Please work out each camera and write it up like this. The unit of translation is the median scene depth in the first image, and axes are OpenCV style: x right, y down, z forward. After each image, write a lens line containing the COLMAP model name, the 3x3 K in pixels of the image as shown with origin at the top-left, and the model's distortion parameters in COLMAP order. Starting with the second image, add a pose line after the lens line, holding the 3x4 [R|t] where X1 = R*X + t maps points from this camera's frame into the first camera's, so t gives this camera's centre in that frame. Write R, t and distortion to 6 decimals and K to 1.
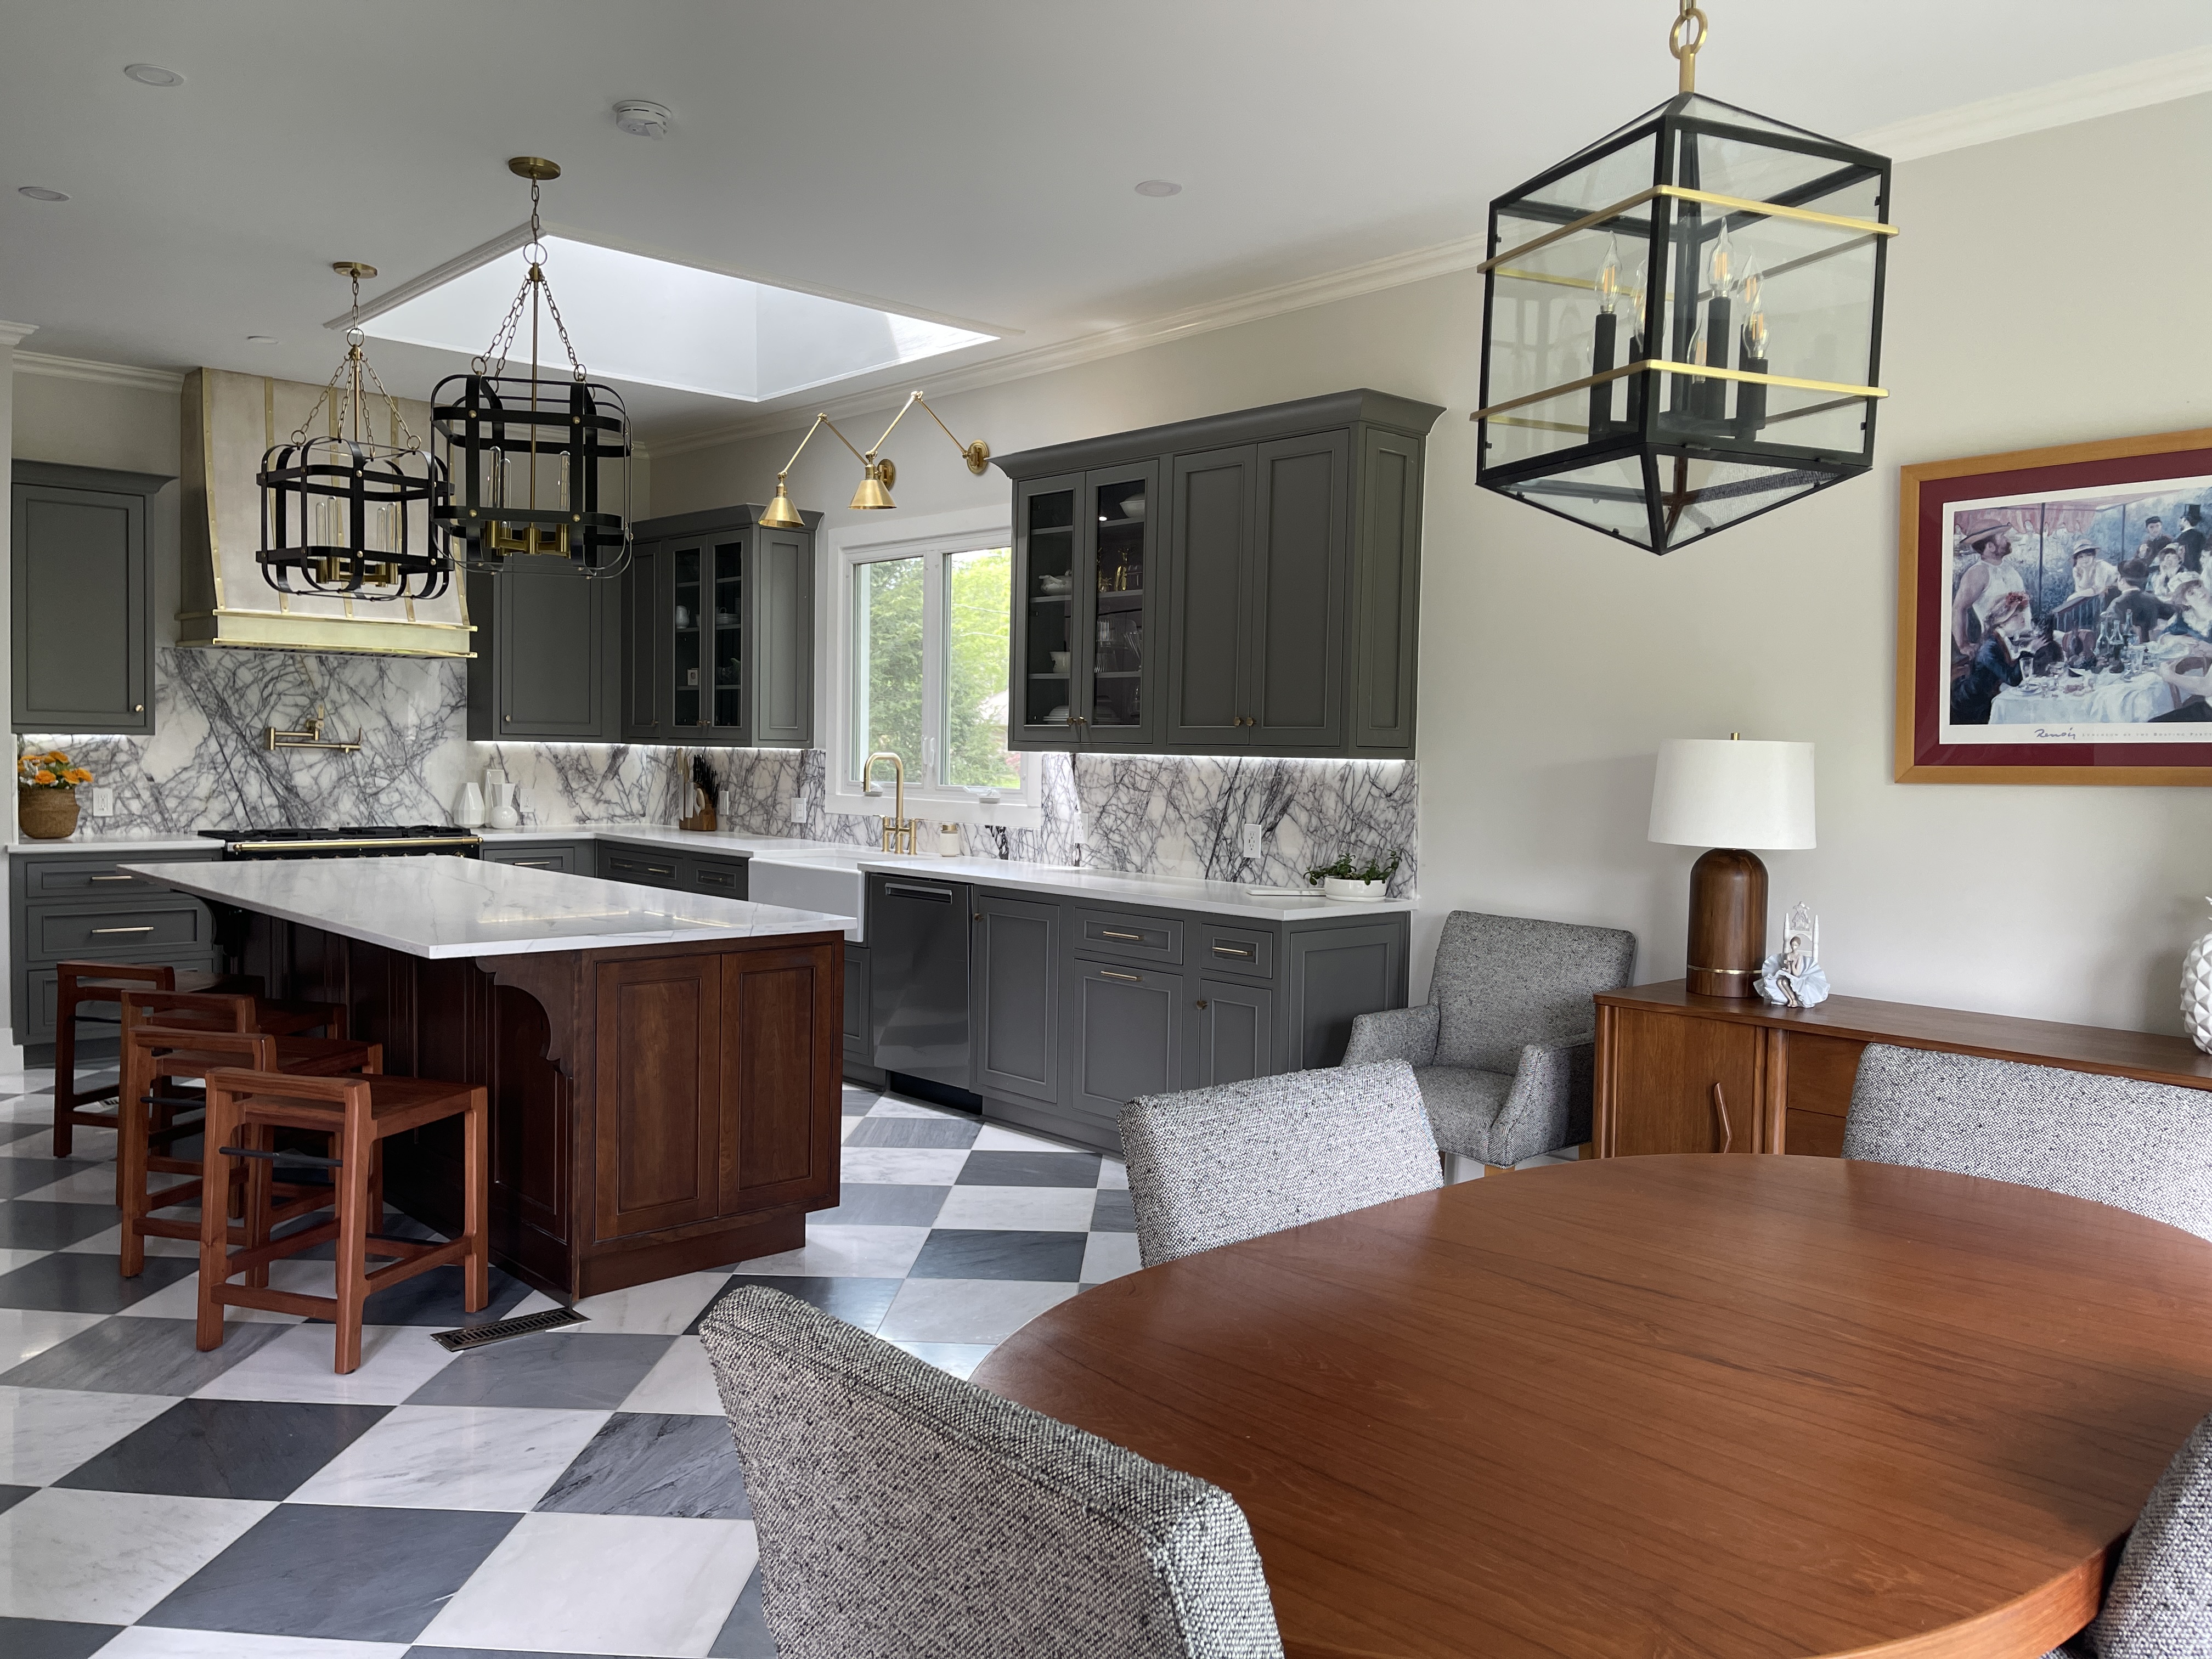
lens RADIAL K [[1672.3, 0, 1097.3], [0, 1672.3, 816.7], [0, 0, 1]] dist [0.071557, -0.093473]
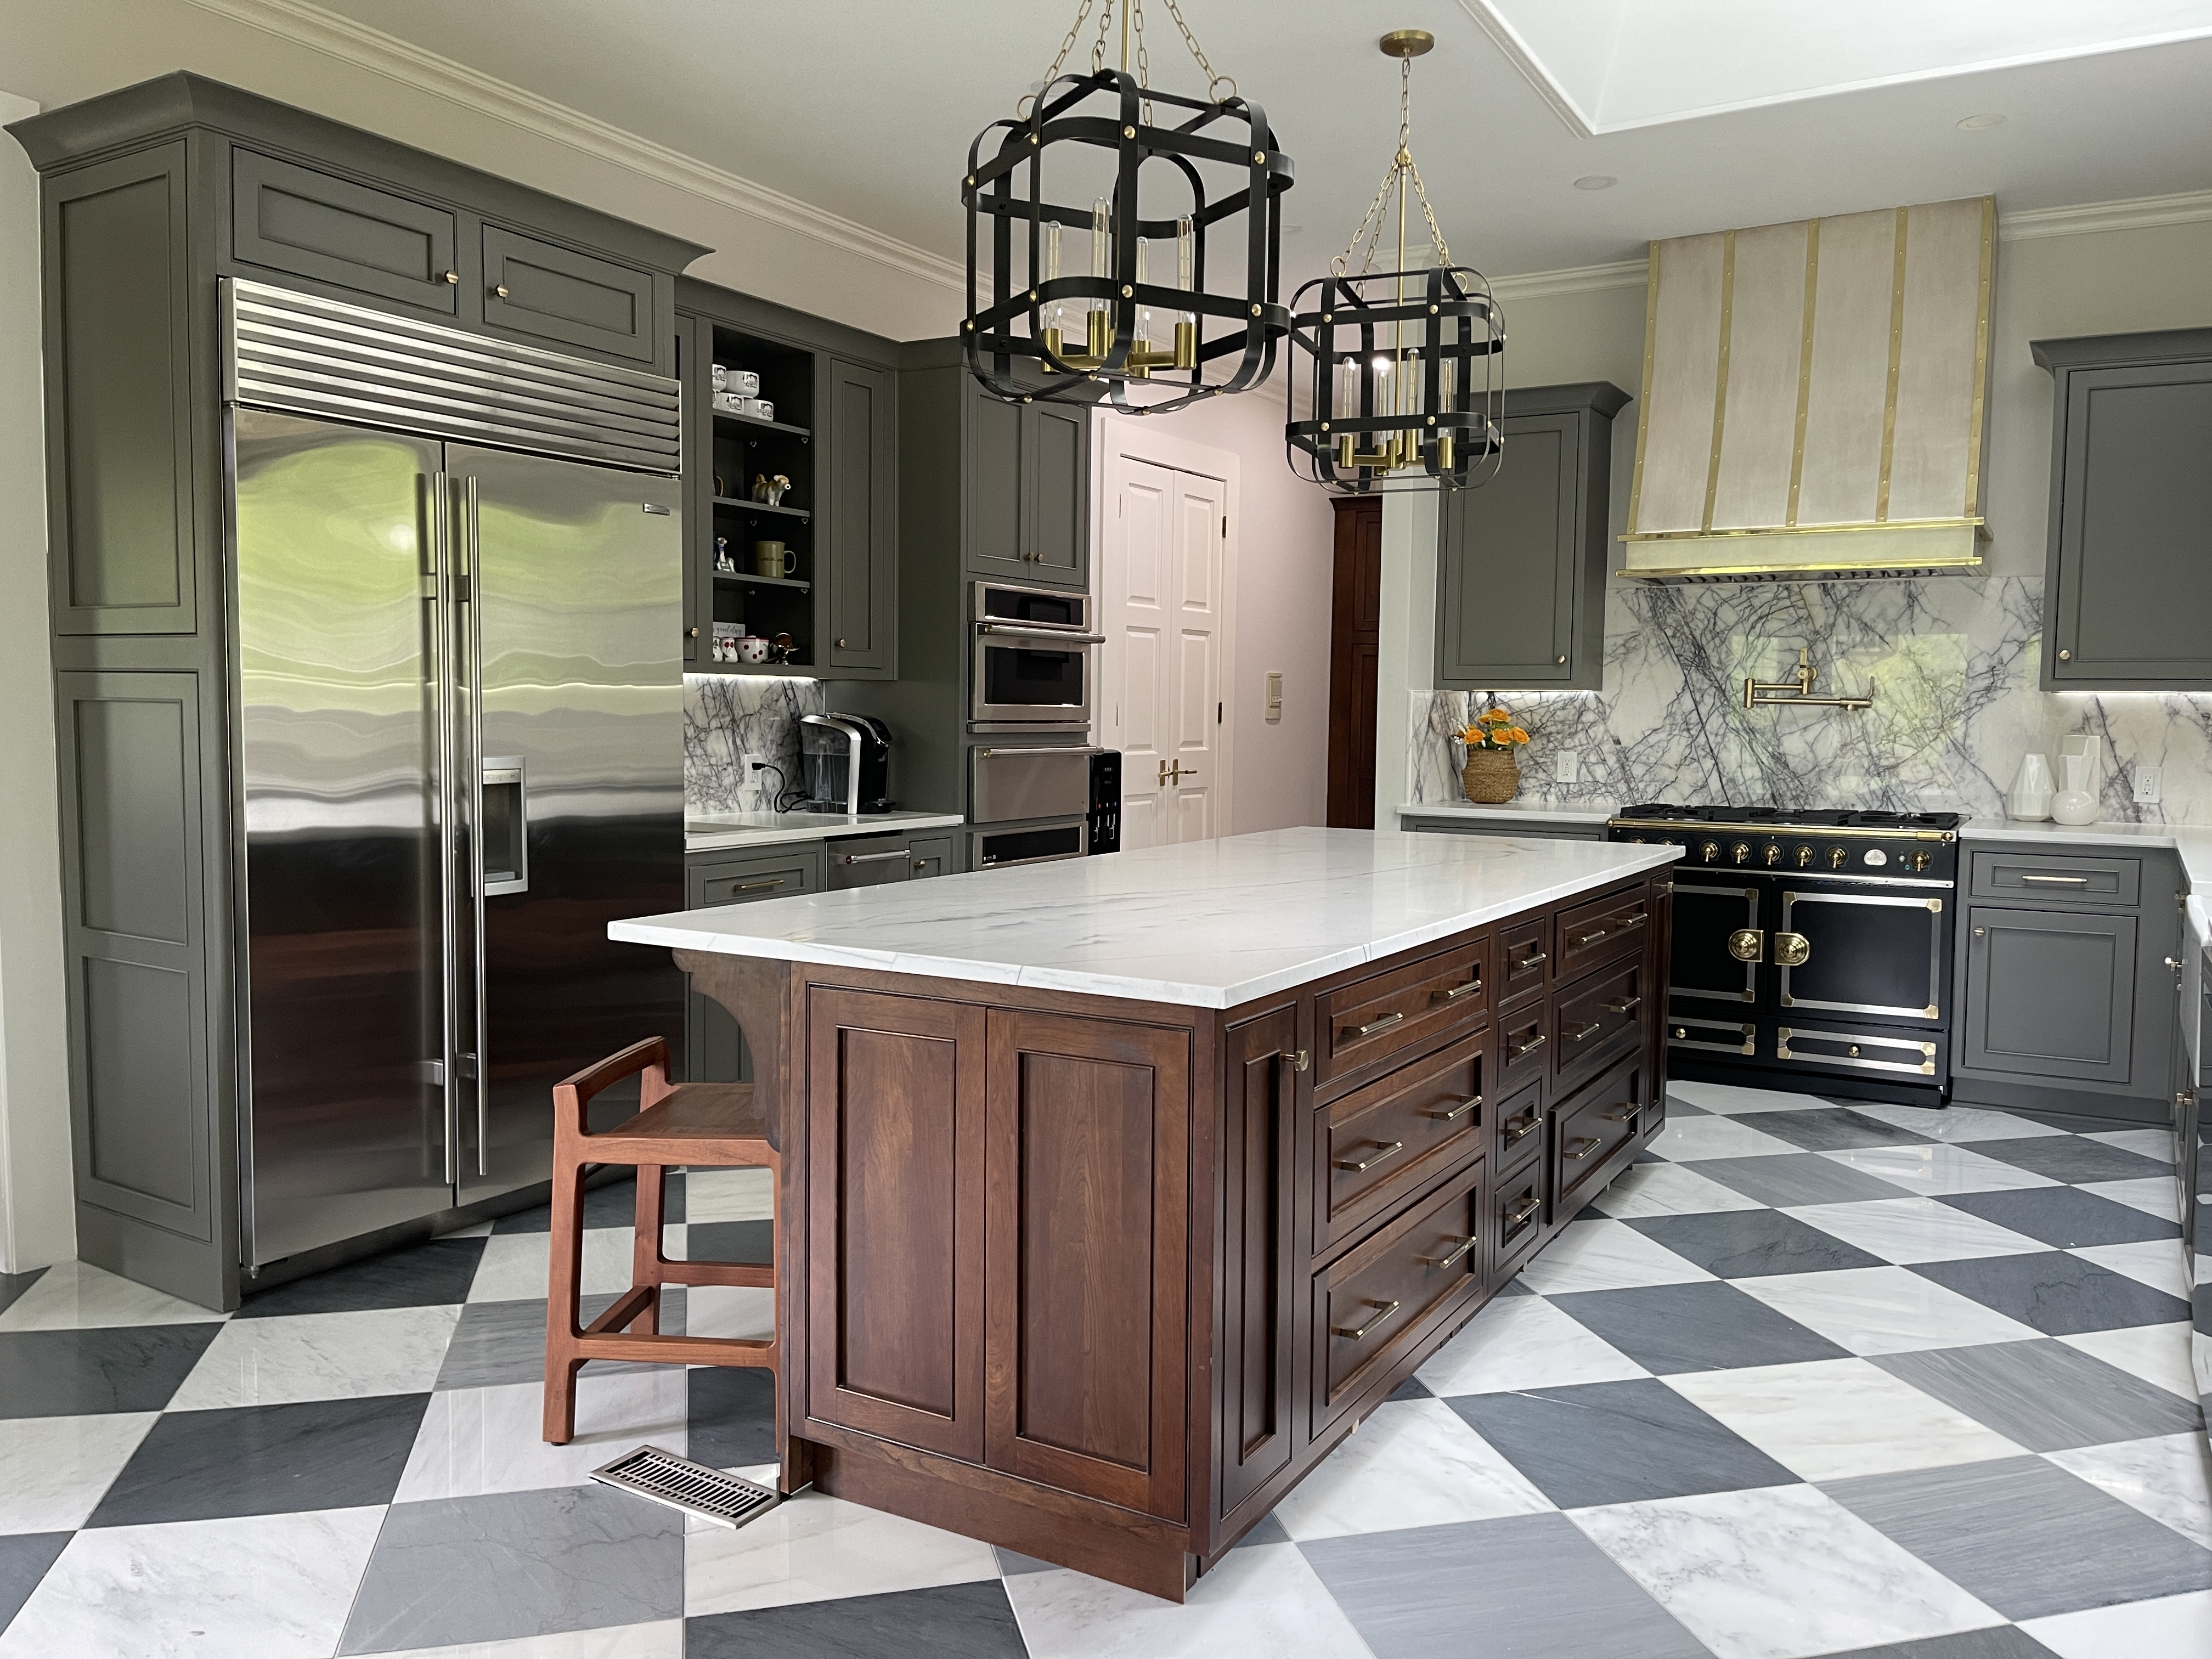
lens RADIAL K [[1672.3, 0, 1108.5], [0, 1672.3, 819.1], [0, 0, 1]] dist [0.071557, -0.093473]
pose [[0.292168, 0.048188, -0.955152, 0.182043], [-0.044879, 0.998320, 0.036639, -0.002615], [0.955314, 0.032161, 0.293839, 0.486449]]
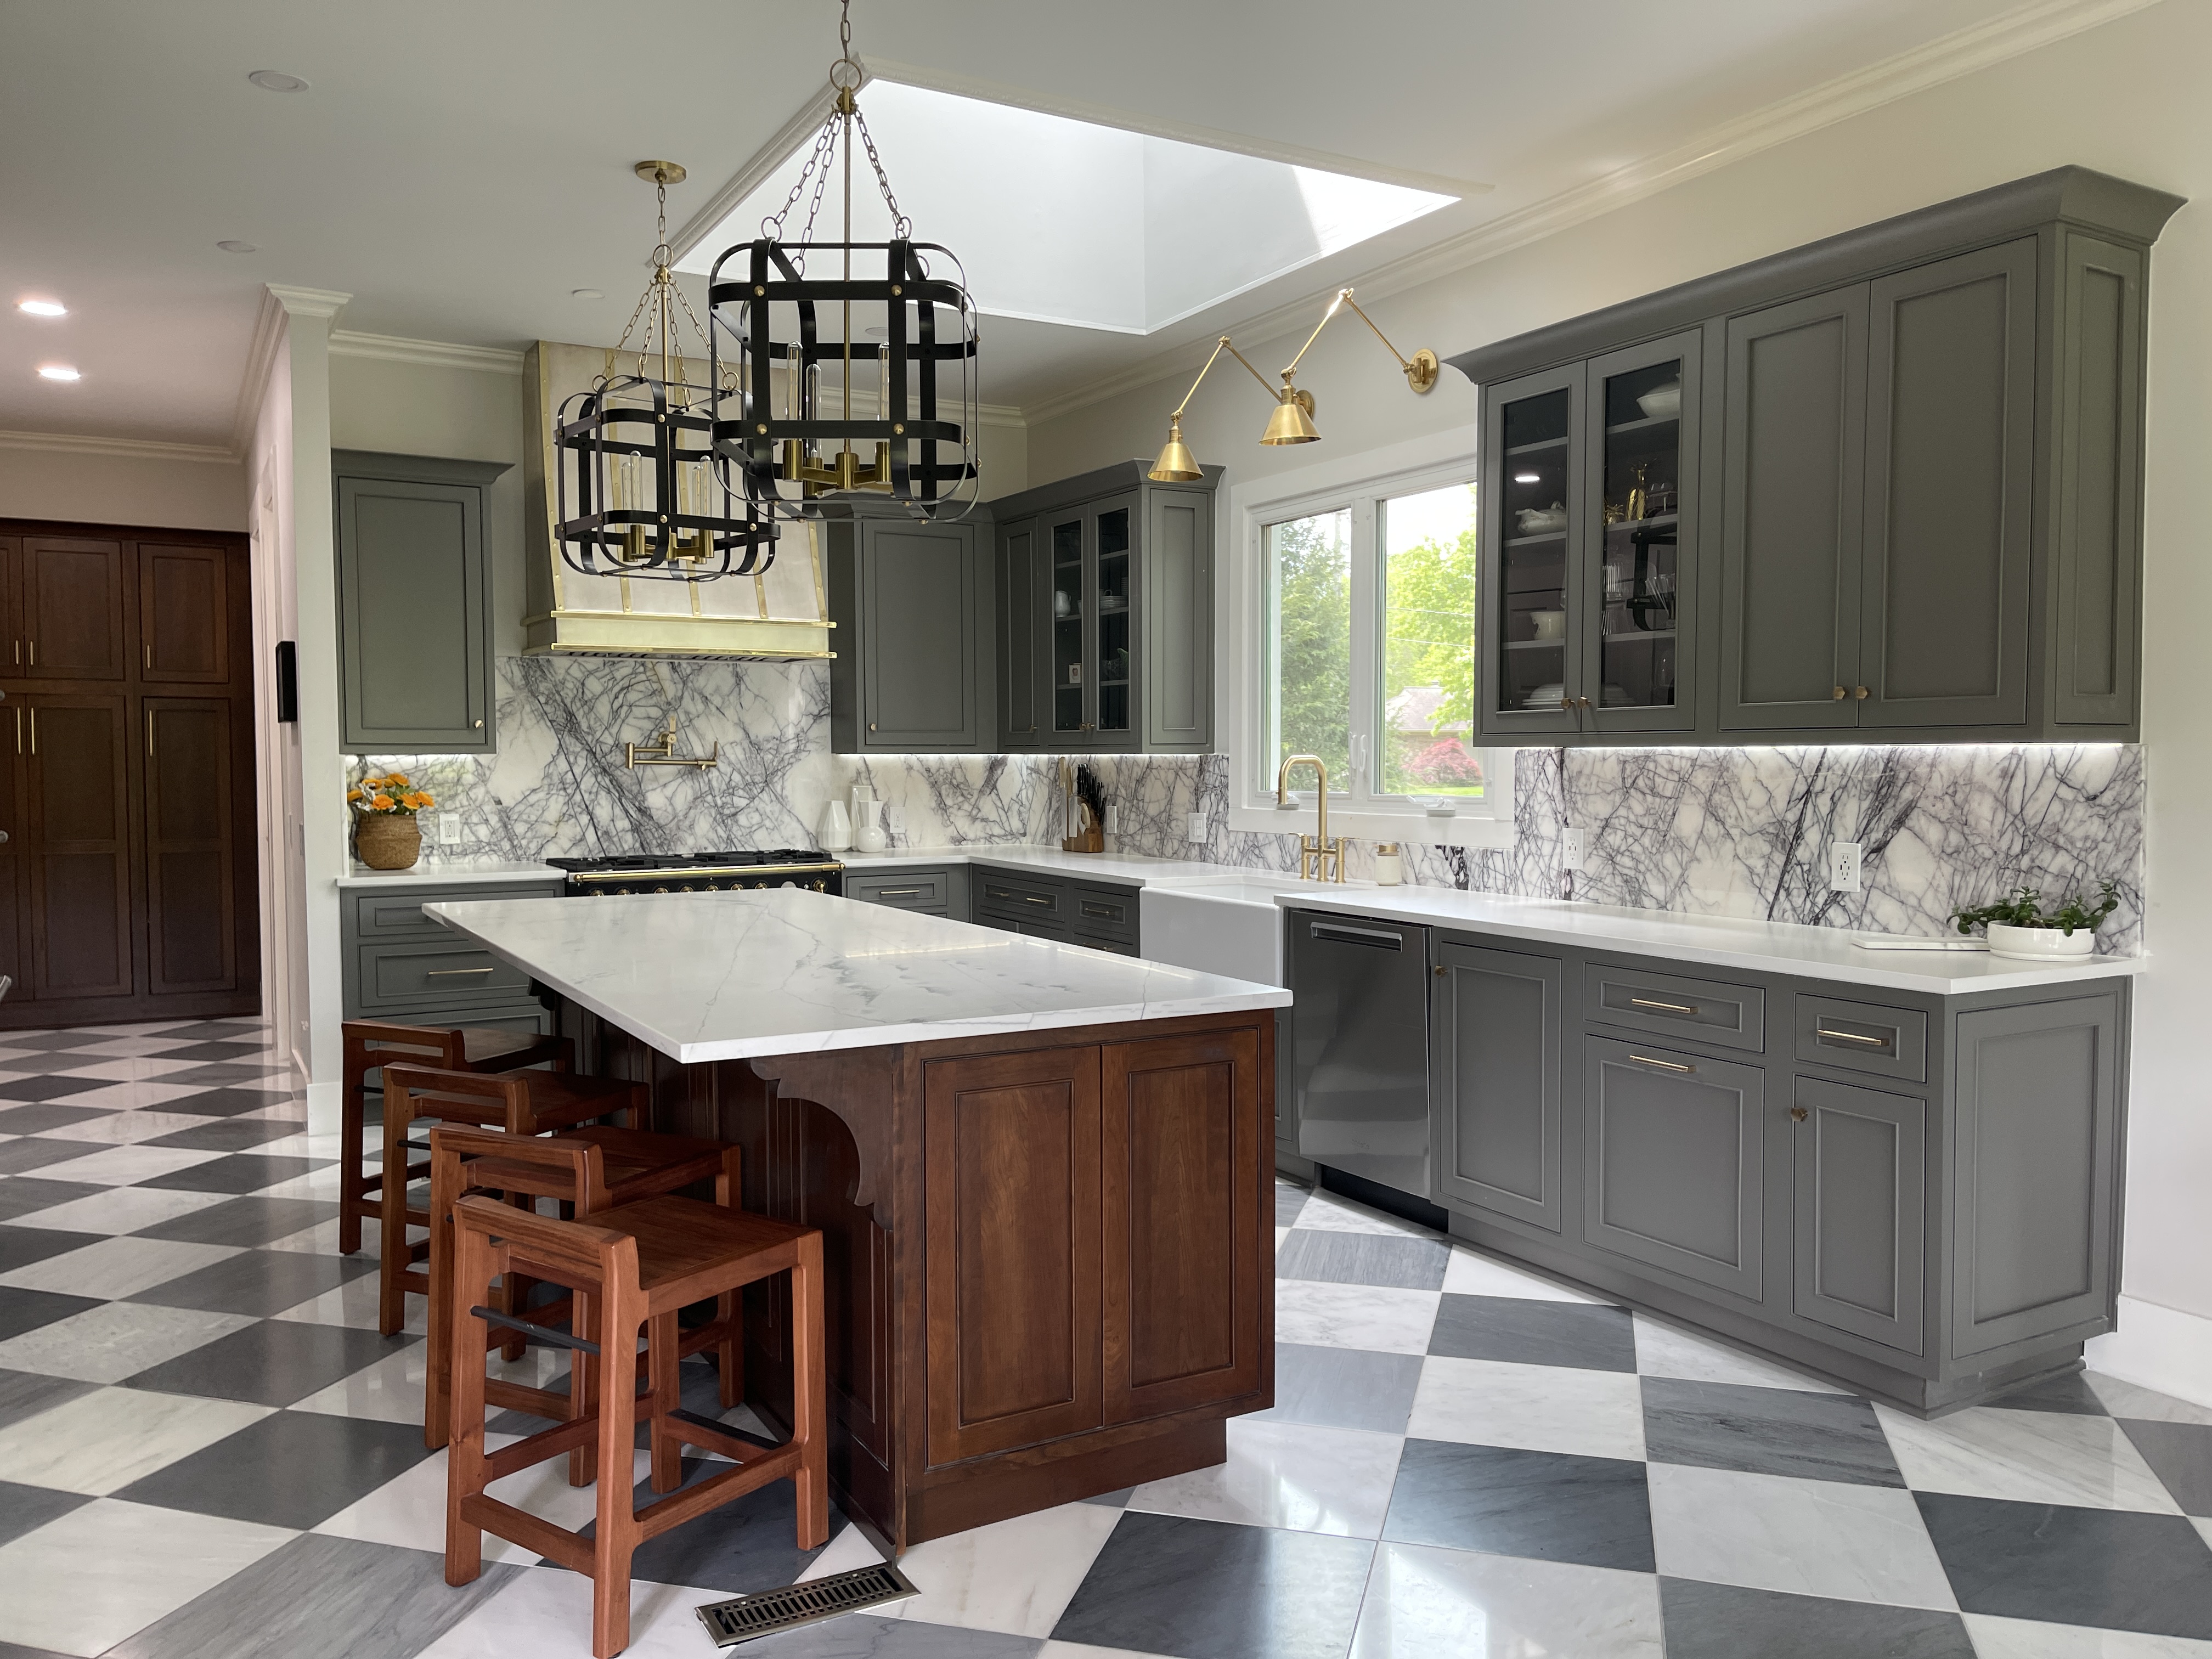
lens RADIAL K [[1672.3, 0, 1112.4], [0, 1672.3, 841.8], [0, 0, 1]] dist [0.071557, -0.093473]
pose [[0.975242, -0.010268, -0.220901, -0.037559], [0.012253, 0.999896, 0.007618, -0.003816], [0.220799, -0.010136, 0.975267, 0.186471]]
